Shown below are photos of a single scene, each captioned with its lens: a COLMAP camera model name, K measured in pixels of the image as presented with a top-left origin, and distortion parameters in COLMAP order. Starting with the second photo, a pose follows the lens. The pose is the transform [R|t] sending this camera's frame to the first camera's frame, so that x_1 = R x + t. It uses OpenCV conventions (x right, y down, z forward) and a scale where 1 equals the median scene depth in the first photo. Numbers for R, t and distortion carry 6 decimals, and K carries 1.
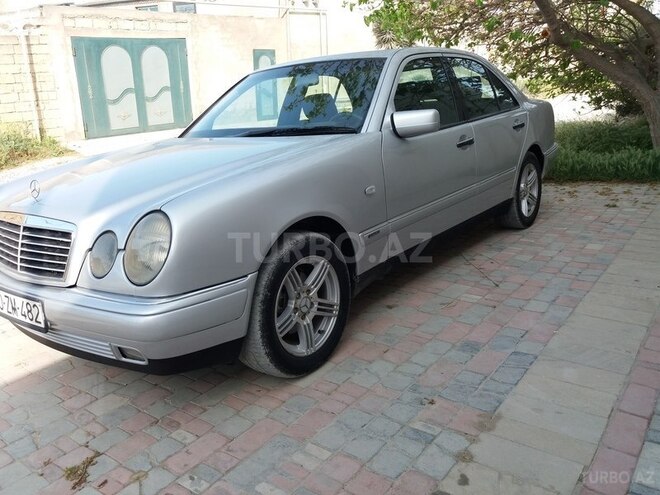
lens RADIAL K [[543.0, 0, 330.0], [0, 543.0, 247.5], [0, 0, 1]] dist [0.026983, -0.062076]
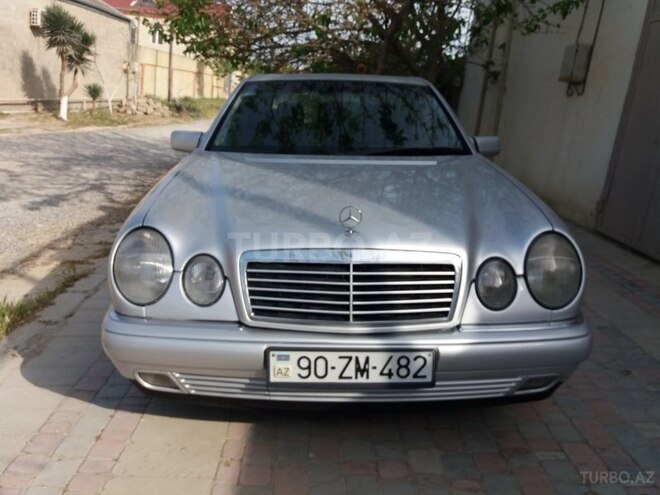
lens RADIAL K [[562.2, 0, 330.0], [0, 562.2, 247.5], [0, 0, 1]] dist [0.002217, -0.015320]
pose [[0.768219, -0.072955, 0.636017, -0.909103], [0.097078, 0.995272, -0.003092, -0.053337], [-0.632784, 0.064118, 0.771669, 0.324179]]
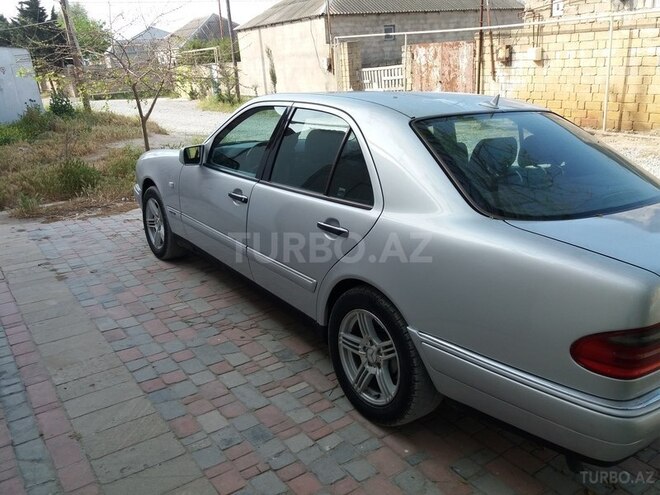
lens RADIAL K [[543.0, 0, 330.0], [0, 543.0, 247.5], [0, 0, 1]] dist [0.026983, -0.062076]
pose [[-0.283140, 0.351391, -0.892388, 1.380080], [-0.244690, 0.873205, 0.421474, -0.705771], [0.927339, 0.337695, -0.161258, 1.693332]]
